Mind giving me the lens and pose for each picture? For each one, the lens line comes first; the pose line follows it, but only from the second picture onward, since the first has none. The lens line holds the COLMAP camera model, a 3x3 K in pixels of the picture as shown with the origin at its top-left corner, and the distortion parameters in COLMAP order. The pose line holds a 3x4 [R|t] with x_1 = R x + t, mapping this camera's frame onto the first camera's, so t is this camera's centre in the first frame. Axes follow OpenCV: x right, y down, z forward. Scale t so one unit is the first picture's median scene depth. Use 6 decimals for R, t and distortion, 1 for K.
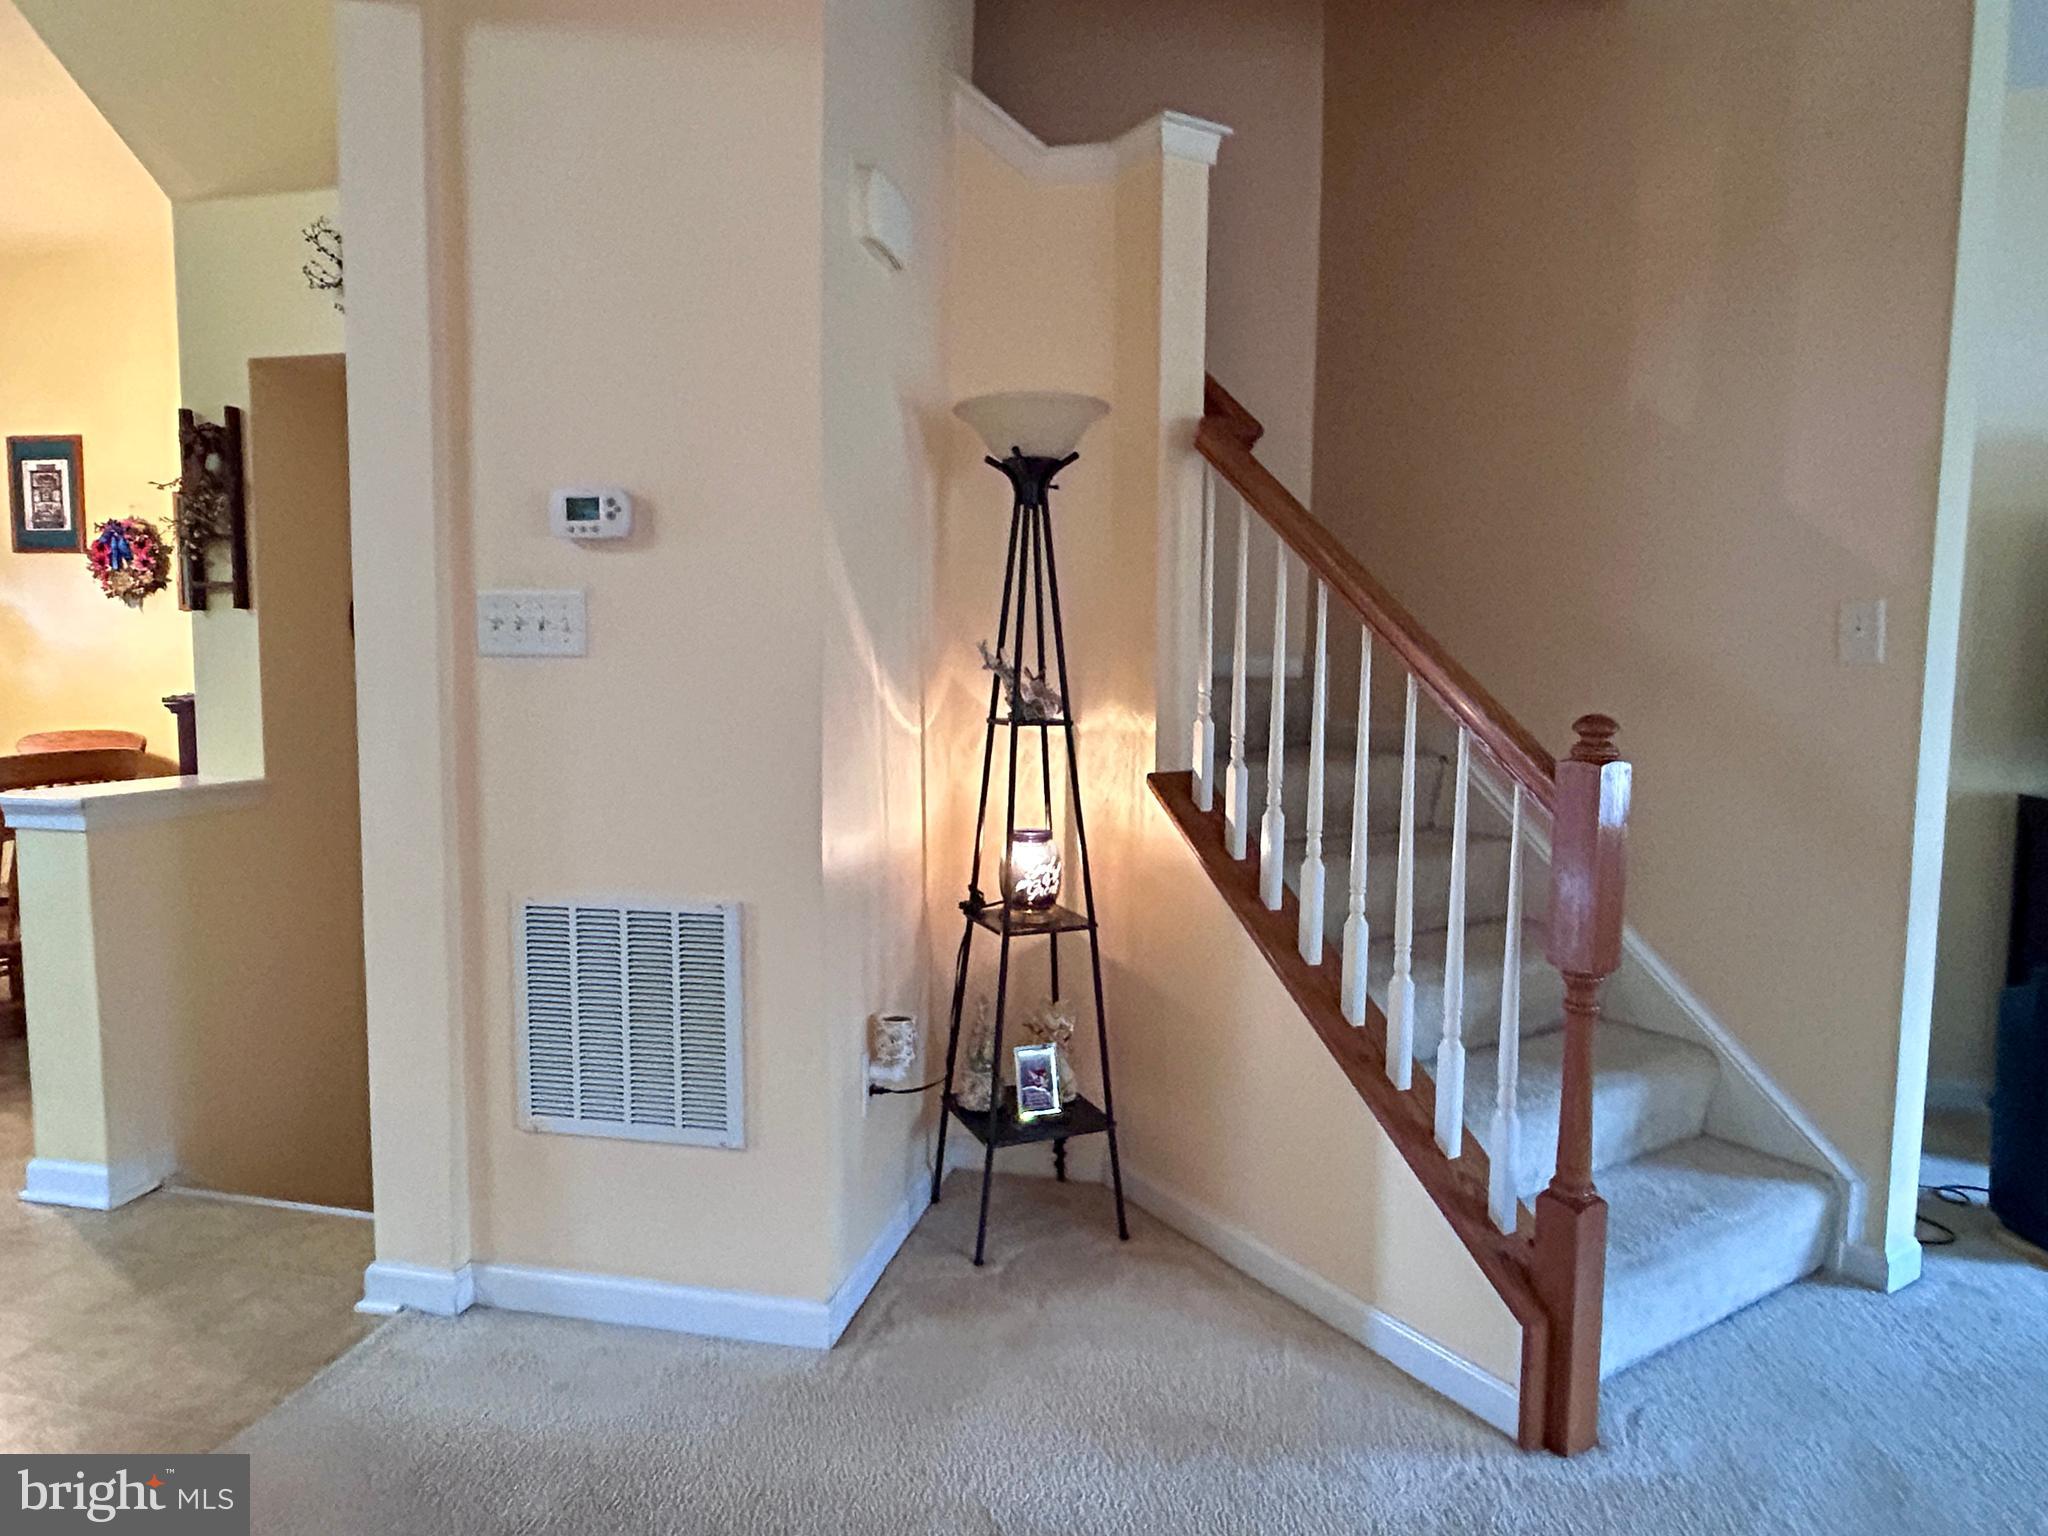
lens RADIAL K [[1227.2, 0, 1013.8], [0, 1227.2, 769.0], [0, 0, 1]] dist [-0.000662, -0.002709]
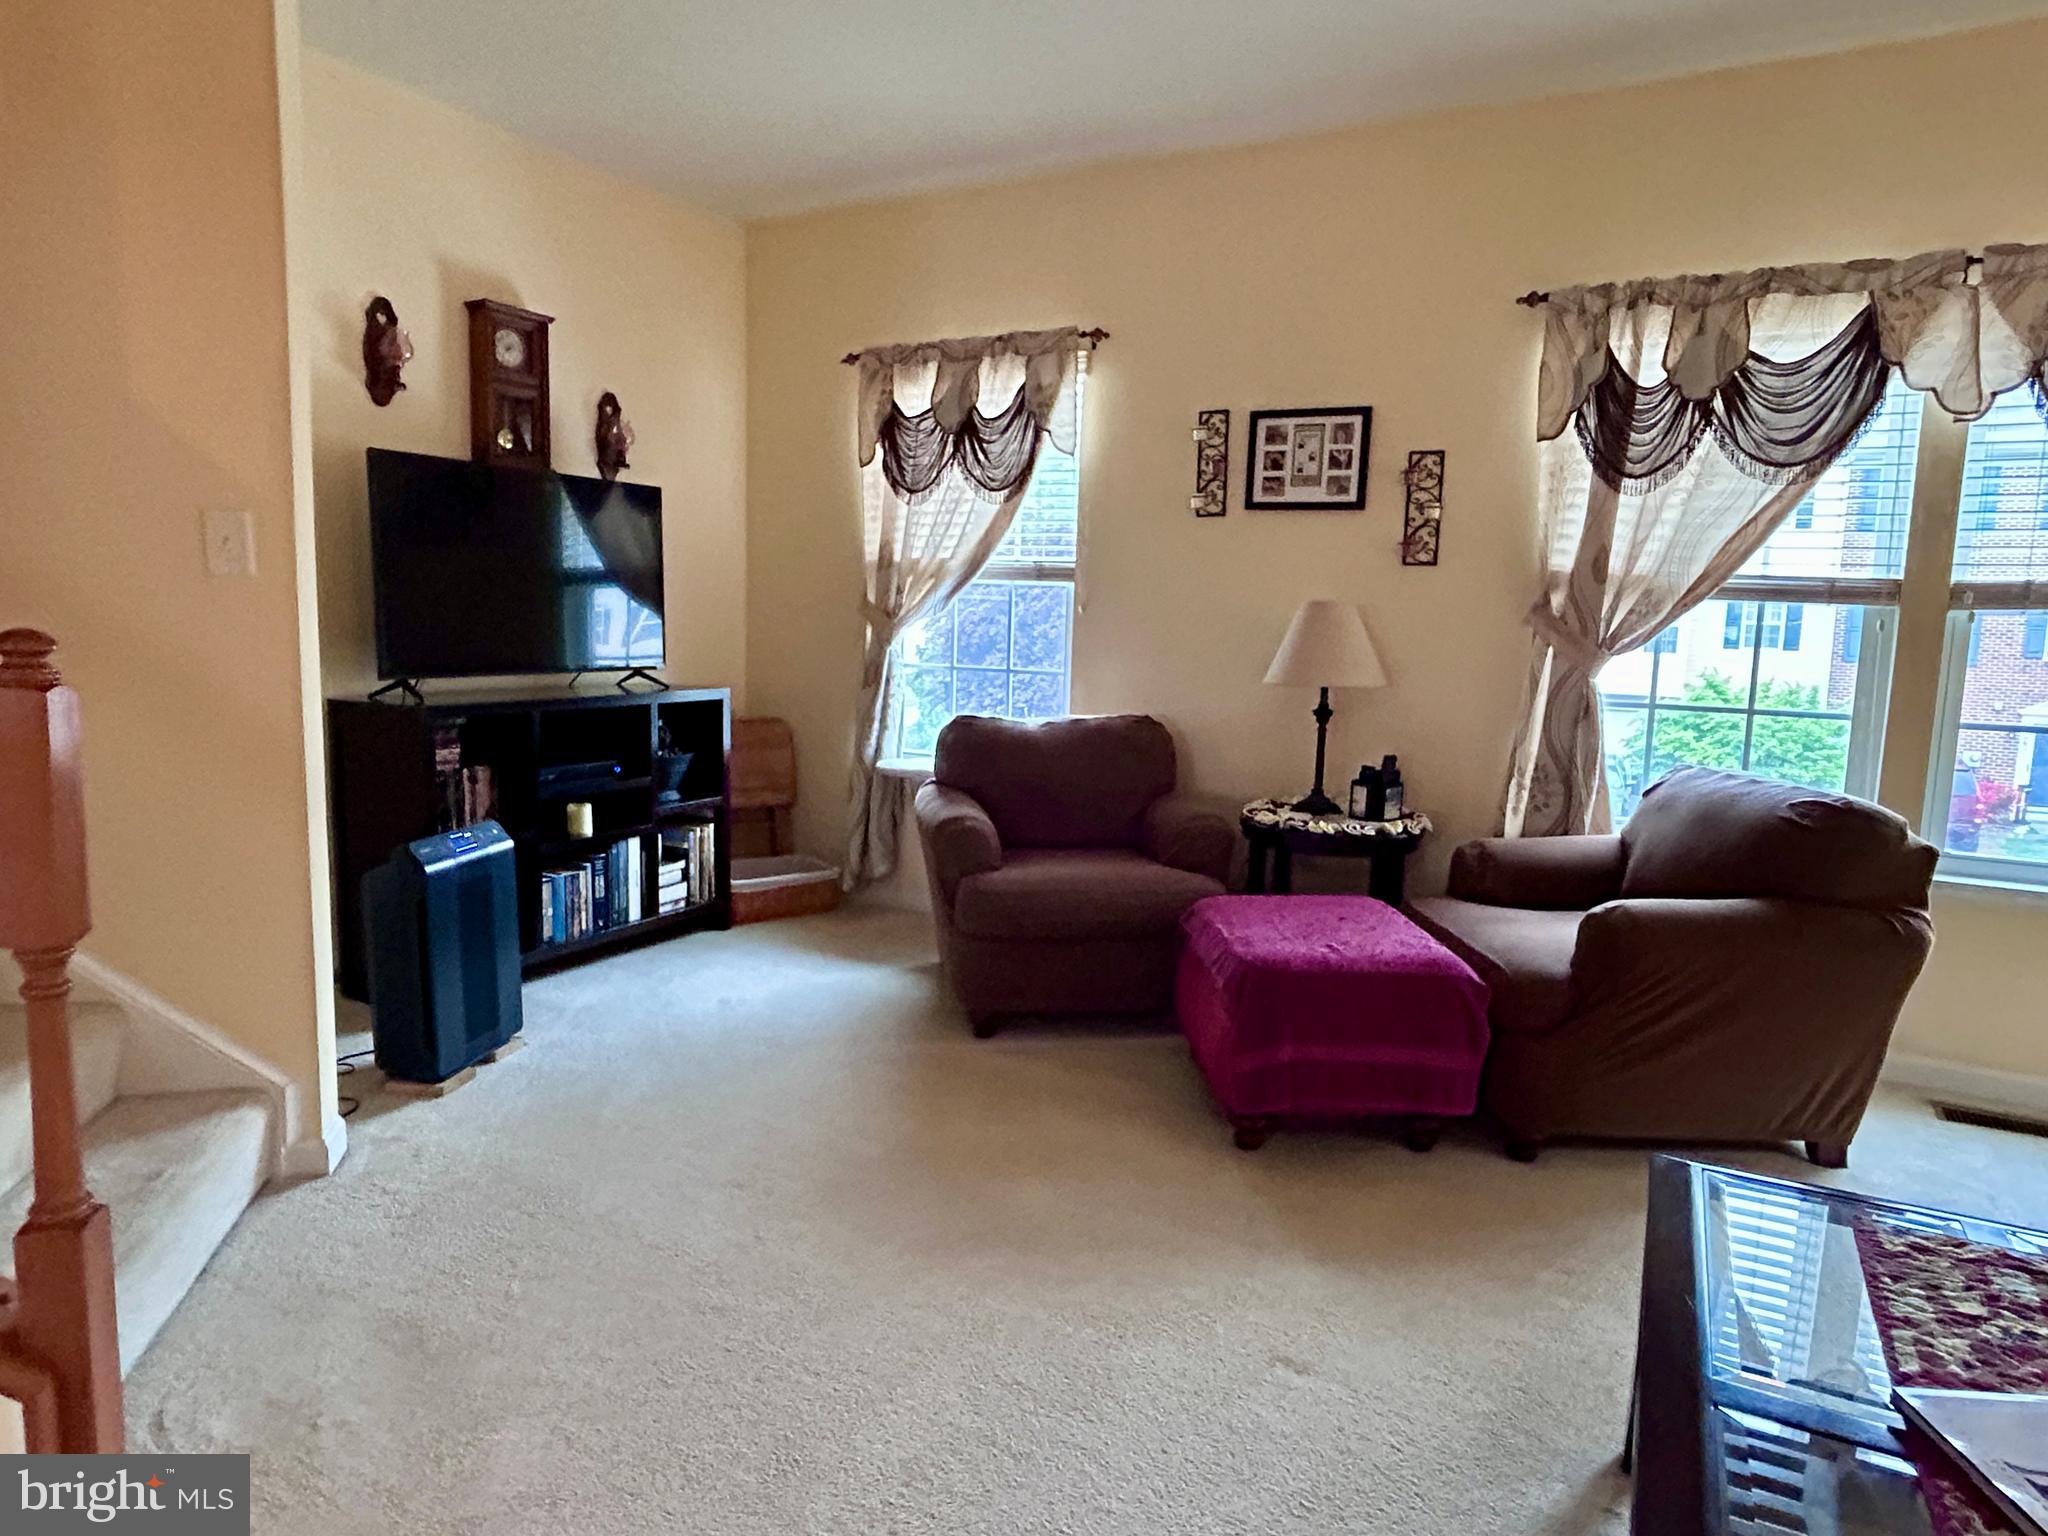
lens RADIAL K [[1227.2, 0, 1018.1], [0, 1227.2, 759.5], [0, 0, 1]] dist [-0.000662, -0.002709]
pose [[0.285137, -0.111253, 0.952008, -0.087578], [0.054484, 0.993516, 0.099785, -0.003322], [-0.956937, 0.023417, 0.289350, 0.112045]]
